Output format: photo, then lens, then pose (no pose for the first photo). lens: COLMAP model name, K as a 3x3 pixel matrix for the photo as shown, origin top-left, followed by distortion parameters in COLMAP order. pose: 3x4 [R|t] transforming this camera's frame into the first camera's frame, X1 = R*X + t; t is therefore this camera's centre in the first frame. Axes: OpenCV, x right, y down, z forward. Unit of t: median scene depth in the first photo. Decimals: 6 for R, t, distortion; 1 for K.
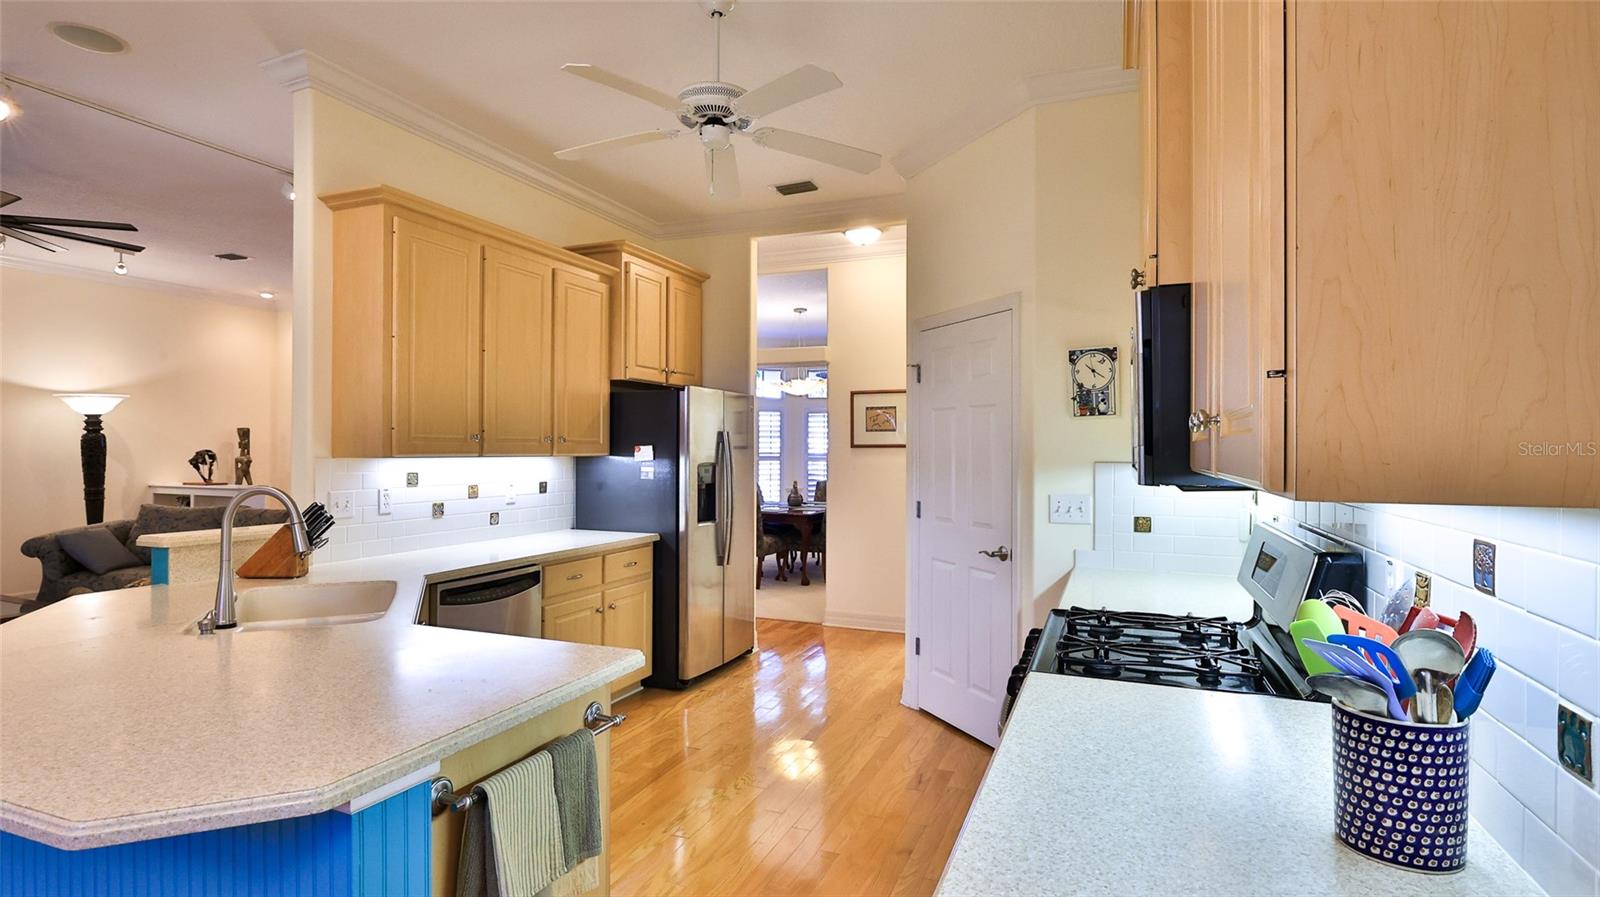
lens RADIAL K [[789.7, 0, 797.3], [0, 789.7, 450.0], [0, 0, 1]] dist [-0.007728, -0.000166]
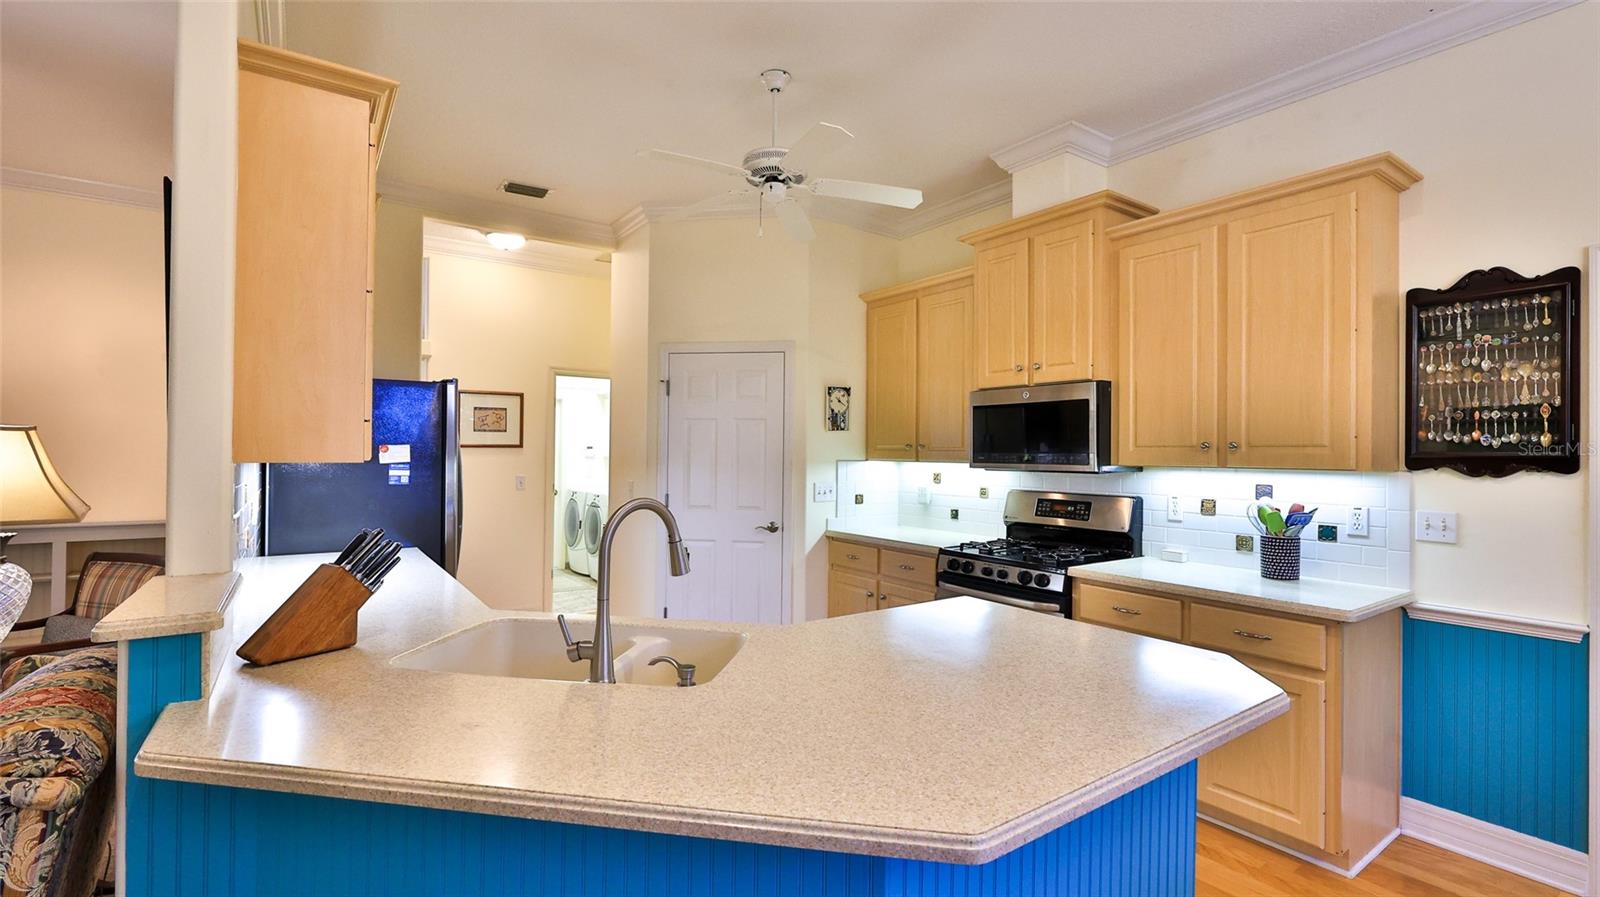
lens RADIAL K [[705.5, 0, 794.5], [0, 705.5, 447.5], [0, 0, 1]] dist [-0.002466, 0.000141]
pose [[0.535950, 0.007950, 0.844212, -0.828622], [-0.005842, 0.999967, -0.005707, -0.001504], [-0.844229, -0.001873, 0.535979, 0.332117]]
